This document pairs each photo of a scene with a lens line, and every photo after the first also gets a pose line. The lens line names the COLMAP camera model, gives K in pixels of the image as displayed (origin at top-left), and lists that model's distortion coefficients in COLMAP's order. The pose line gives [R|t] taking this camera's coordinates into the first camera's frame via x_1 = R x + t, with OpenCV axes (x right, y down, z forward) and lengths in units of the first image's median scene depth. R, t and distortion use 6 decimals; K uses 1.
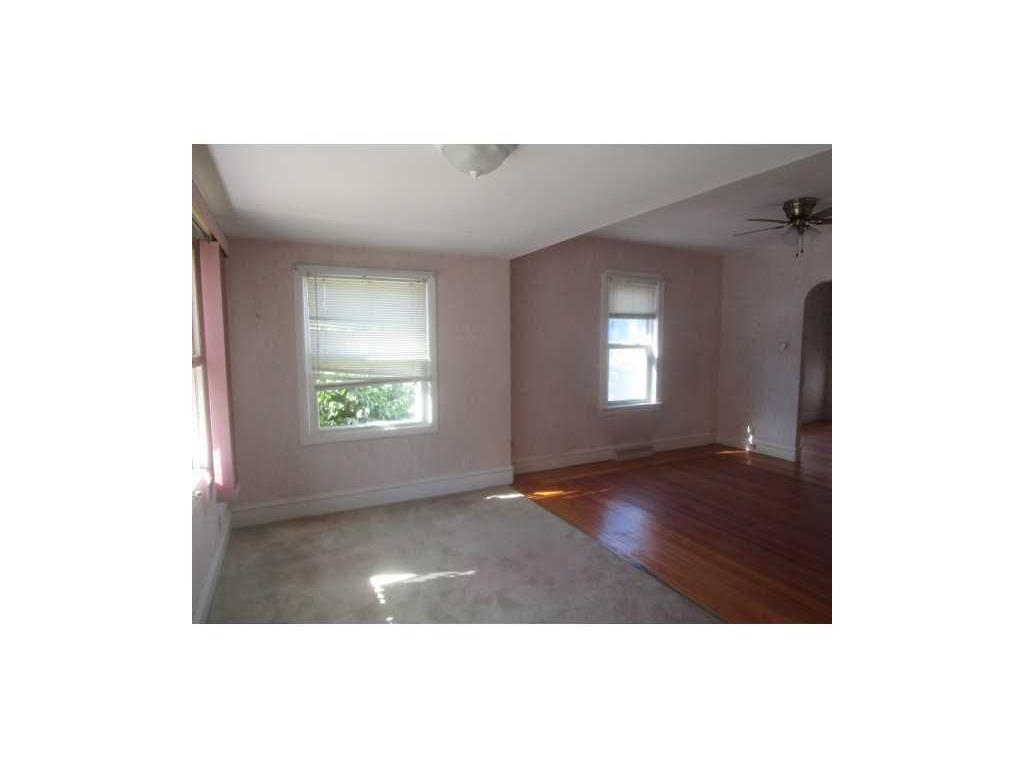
lens RADIAL K [[458.5, 0, 515.0], [0, 458.5, 379.6], [0, 0, 1]] dist [-0.014122, -0.000012]
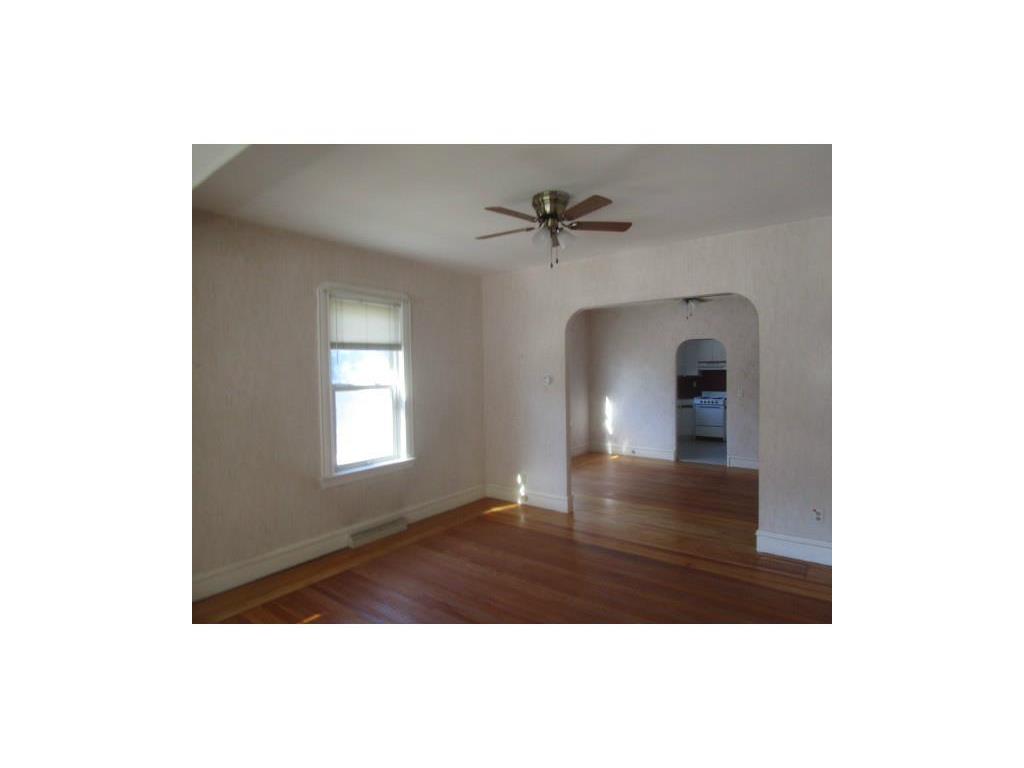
lens RADIAL K [[458.5, 0, 515.0], [0, 458.5, 379.6], [0, 0, 1]] dist [-0.014122, -0.000012]
pose [[0.902396, -0.025711, 0.430141, 0.151539], [0.057425, 0.996490, -0.060908, -0.025867], [-0.427065, 0.079664, 0.900705, 0.231900]]
